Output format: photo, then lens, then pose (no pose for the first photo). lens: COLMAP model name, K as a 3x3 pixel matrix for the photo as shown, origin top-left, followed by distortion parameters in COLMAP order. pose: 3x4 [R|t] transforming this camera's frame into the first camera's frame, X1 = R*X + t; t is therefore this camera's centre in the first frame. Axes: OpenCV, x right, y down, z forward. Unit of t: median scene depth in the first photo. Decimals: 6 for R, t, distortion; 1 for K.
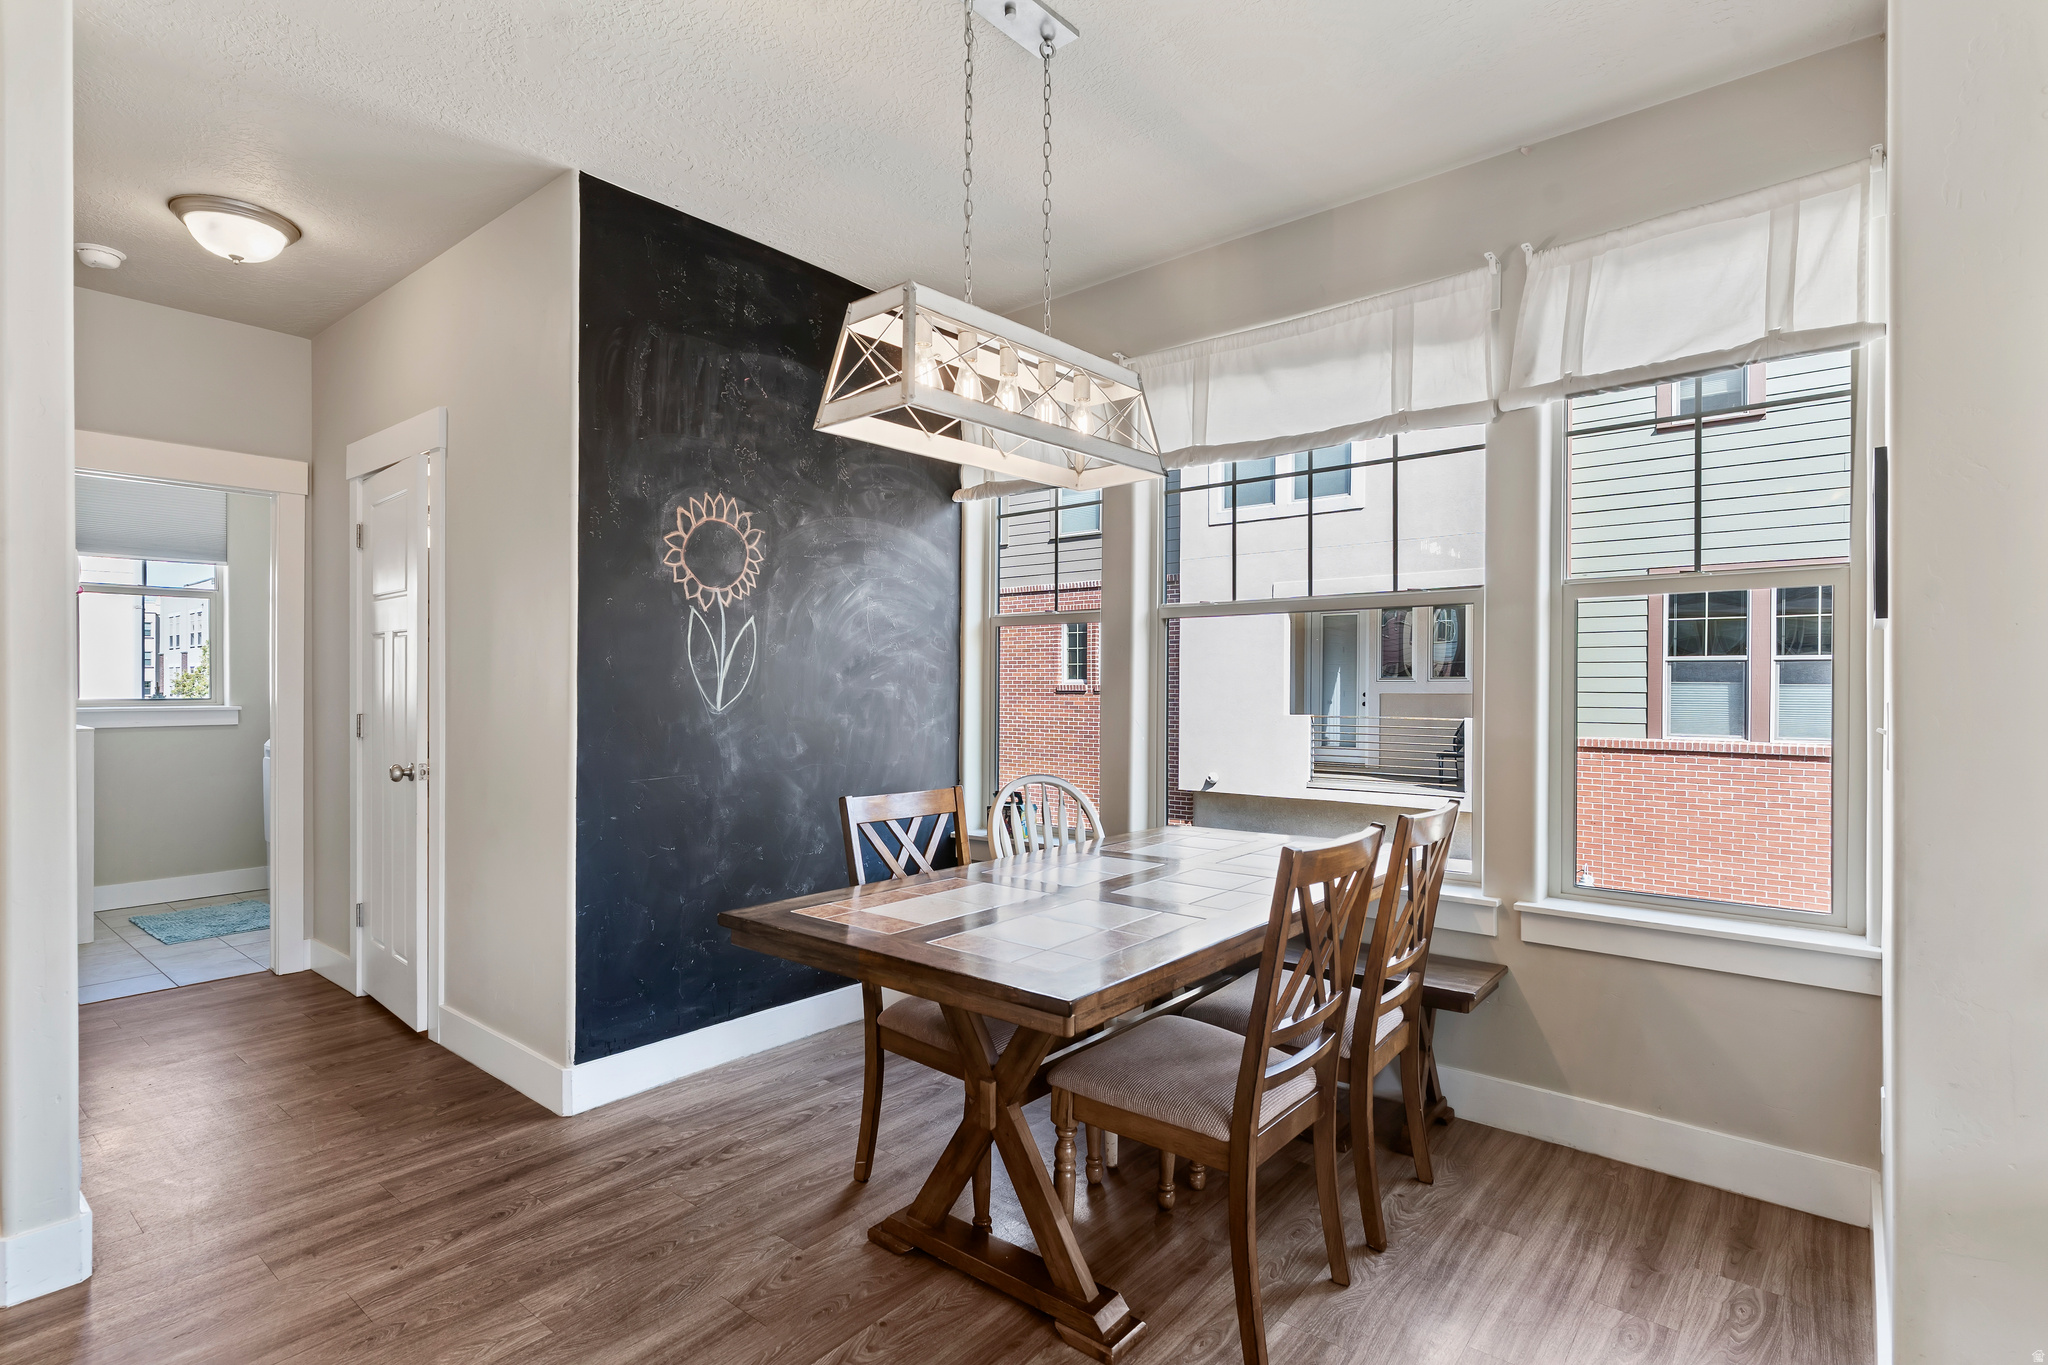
lens RADIAL K [[996.1, 0, 1019.8], [0, 996.1, 685.1], [0, 0, 1]] dist [0.003897, -0.002071]
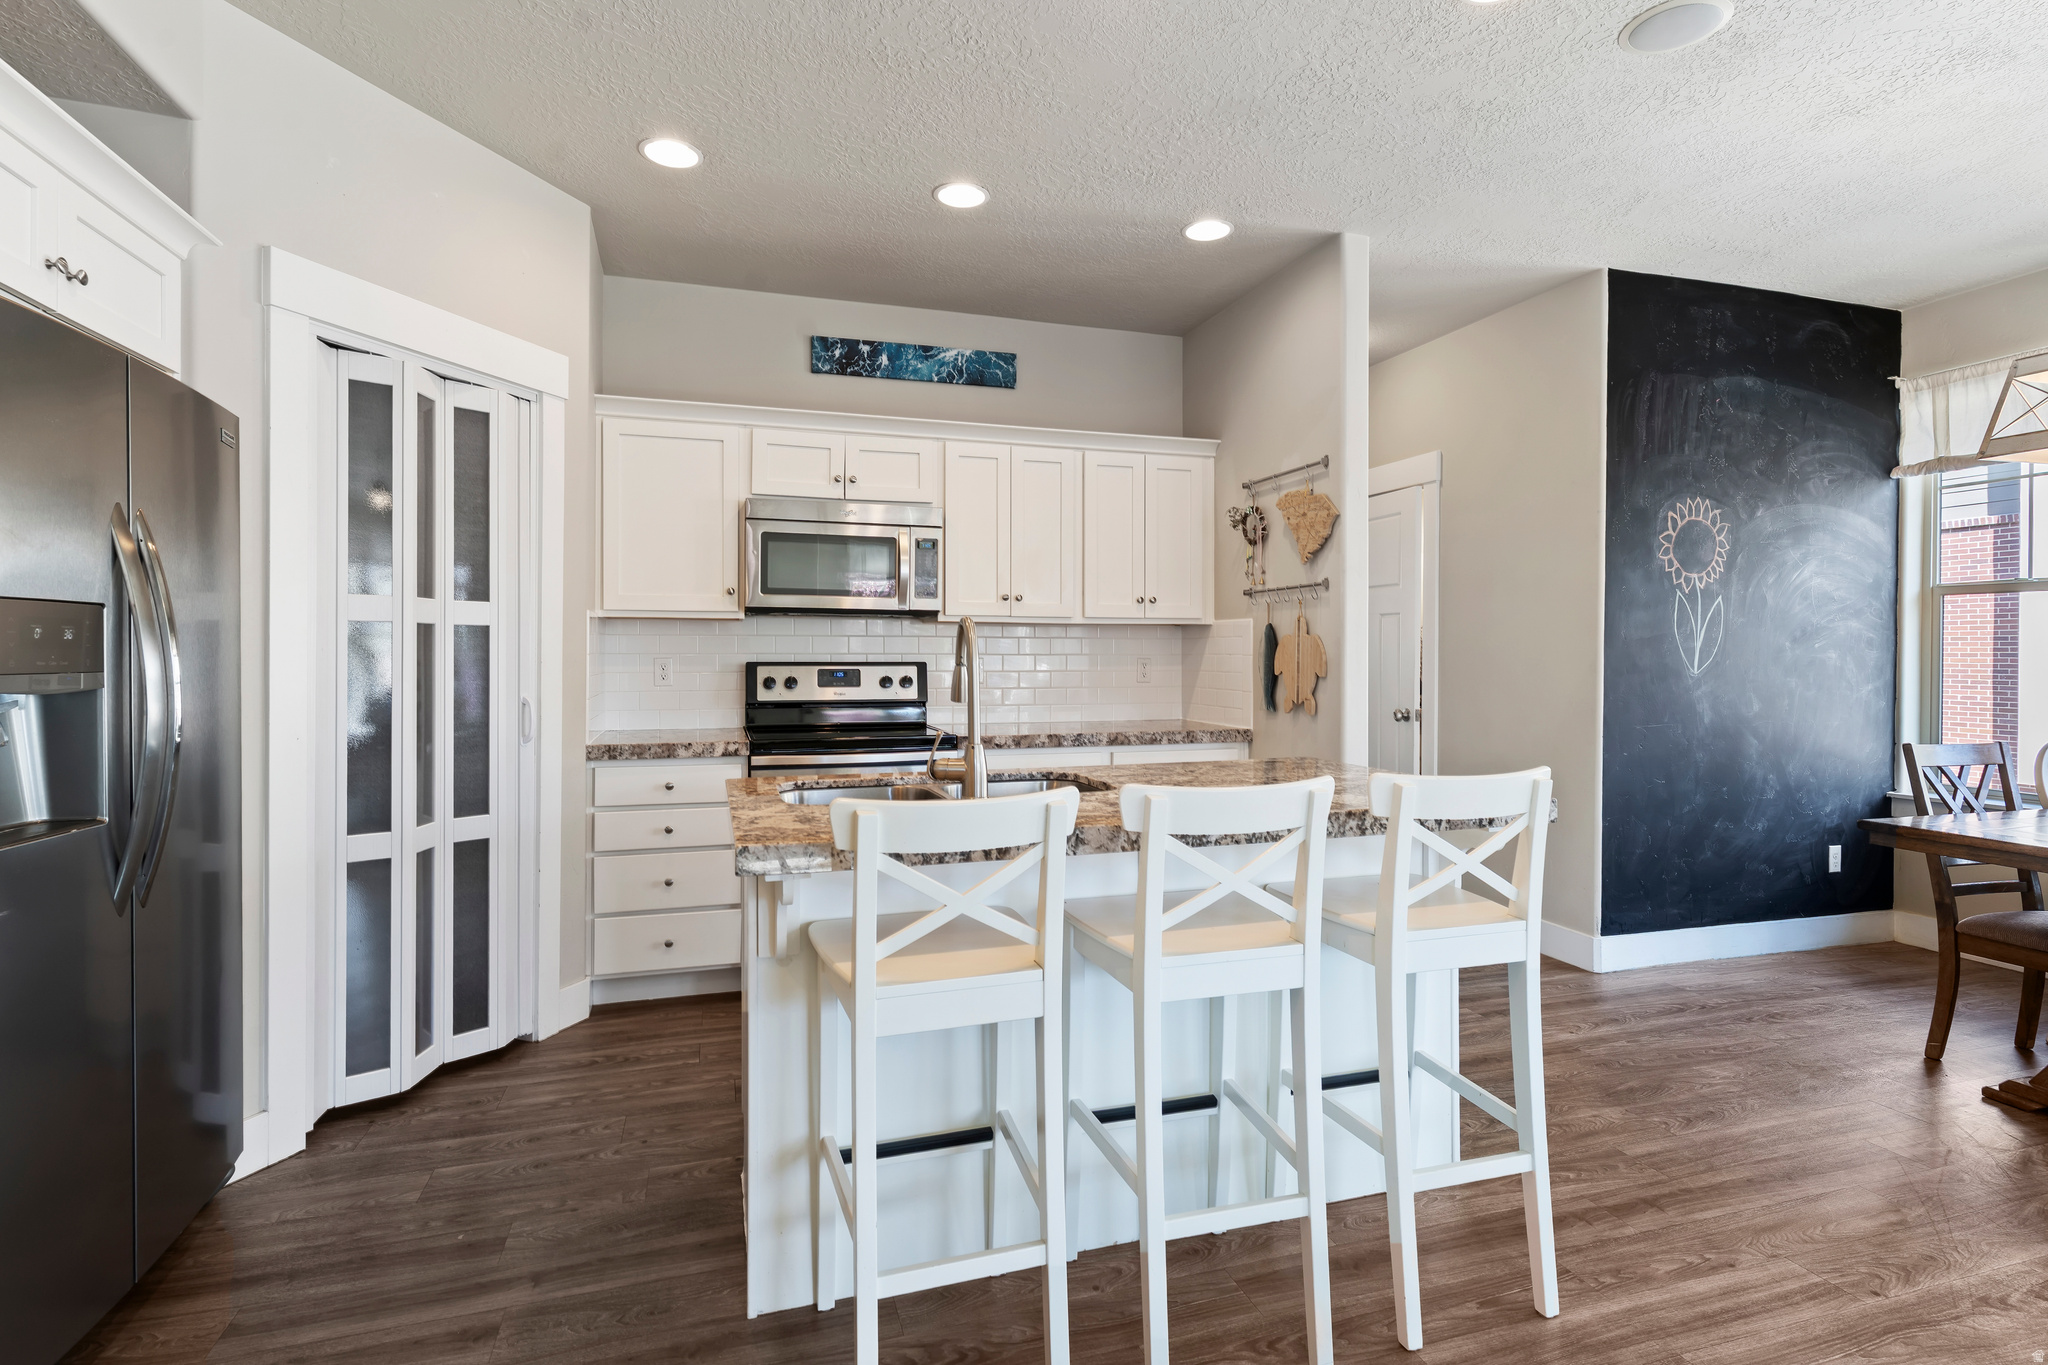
lens RADIAL K [[996.1, 0, 1032.5], [0, 996.1, 652.4], [0, 0, 1]] dist [0.003897, -0.002071]
pose [[0.838702, 0.000196, -0.544591, -0.313059], [0.000065, 1.000000, 0.000460, -0.000674], [0.544591, -0.000421, 0.838702, -0.471414]]
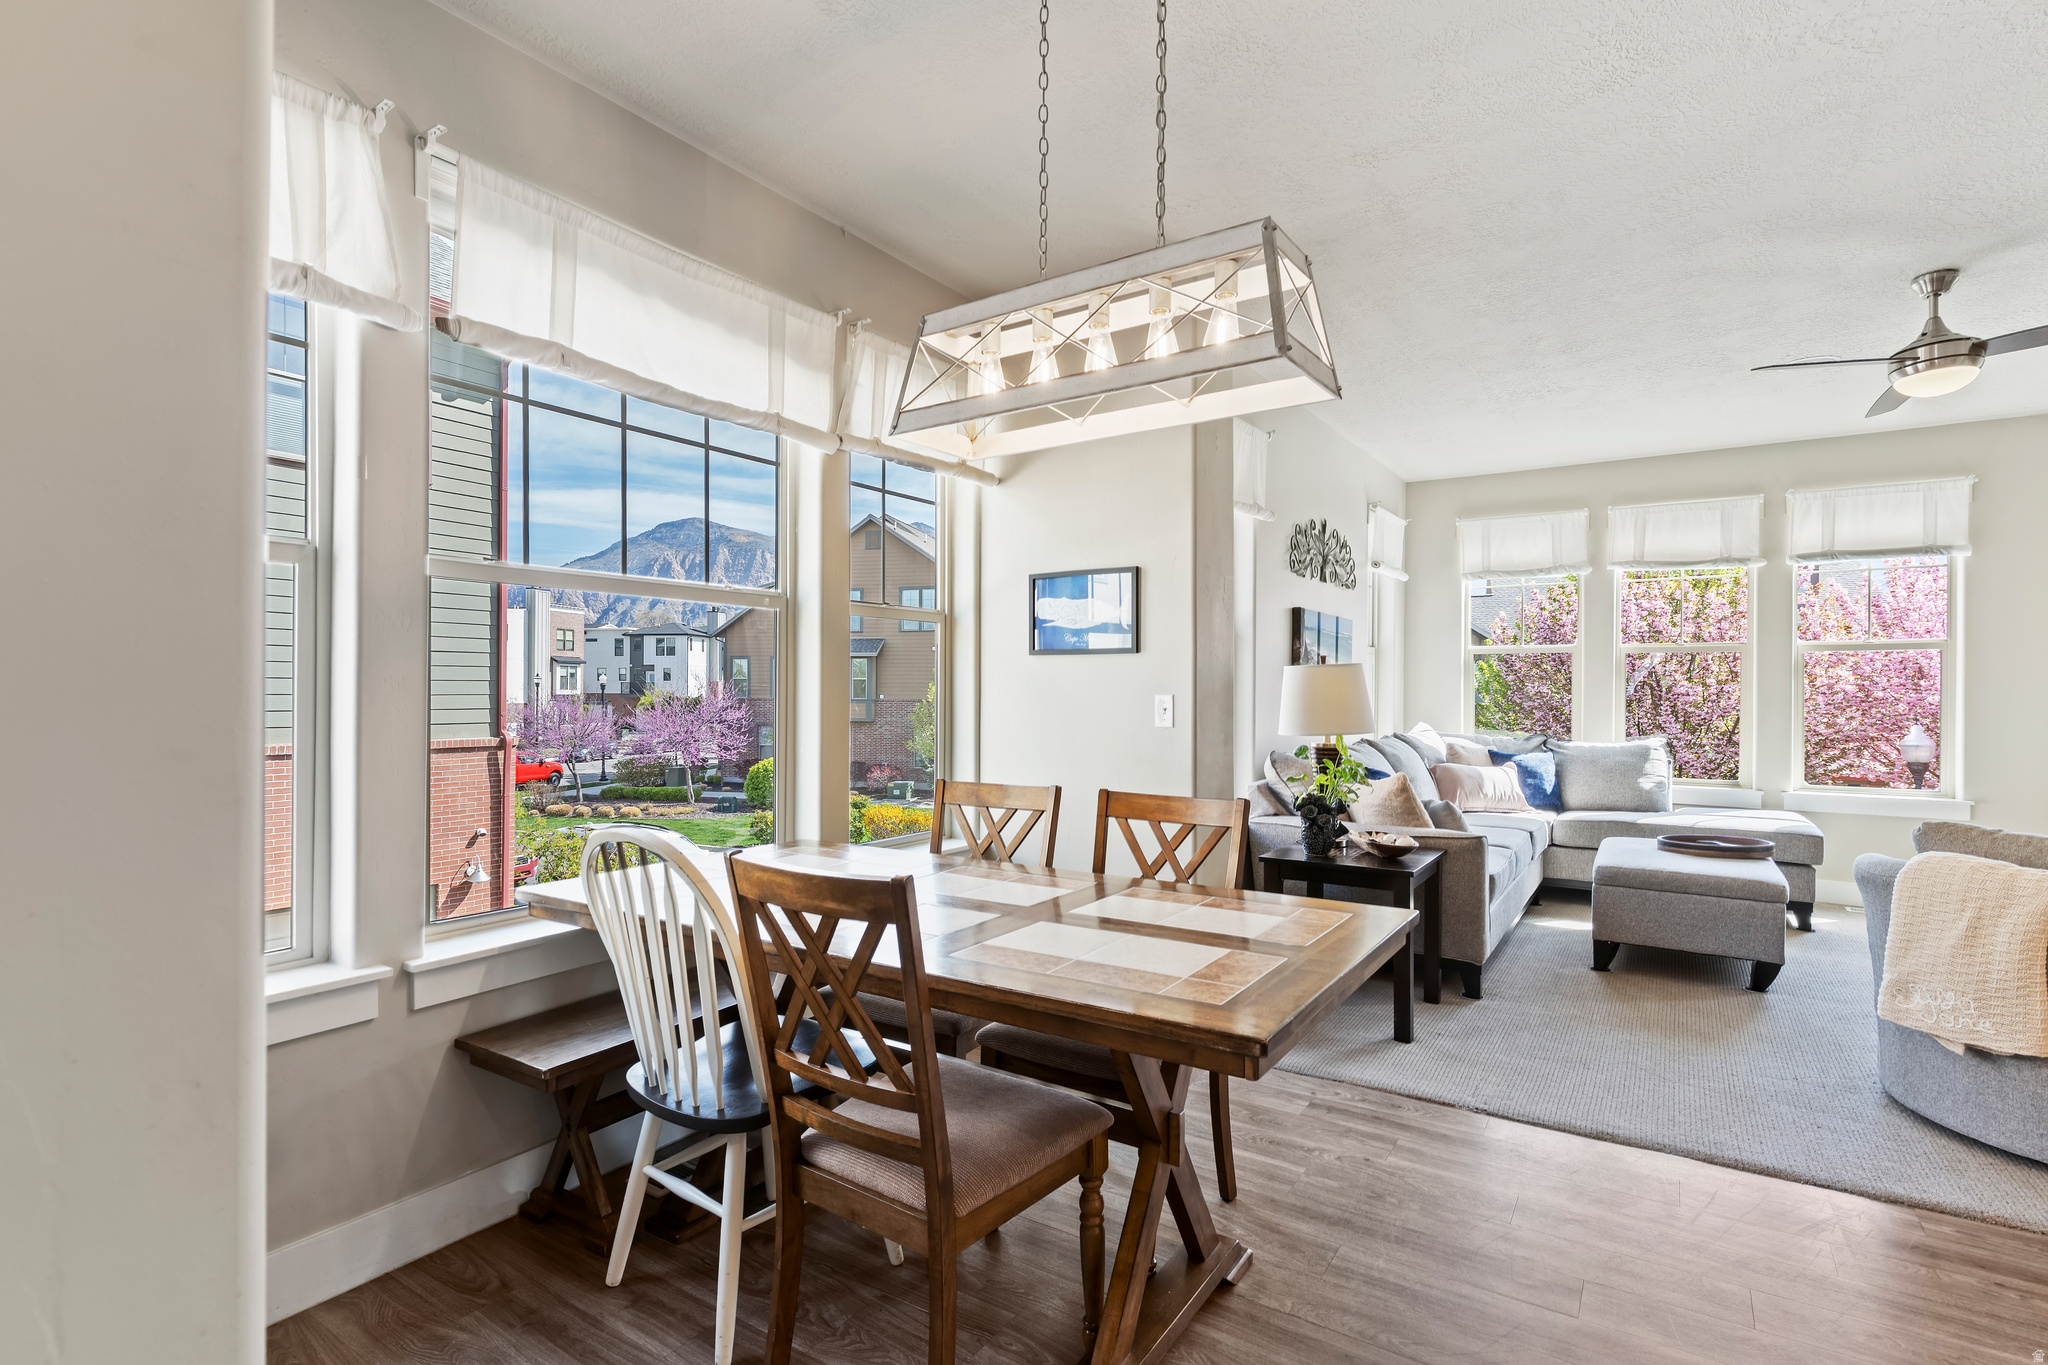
lens RADIAL K [[996.1, 0, 1002.0], [0, 996.1, 698.8], [0, 0, 1]] dist [0.003897, -0.002071]
pose [[-0.094846, -0.007360, 0.995465, -0.584707], [-0.004557, 0.999965, 0.006959, 0.007192], [-0.995482, -0.003877, -0.094876, 0.780050]]
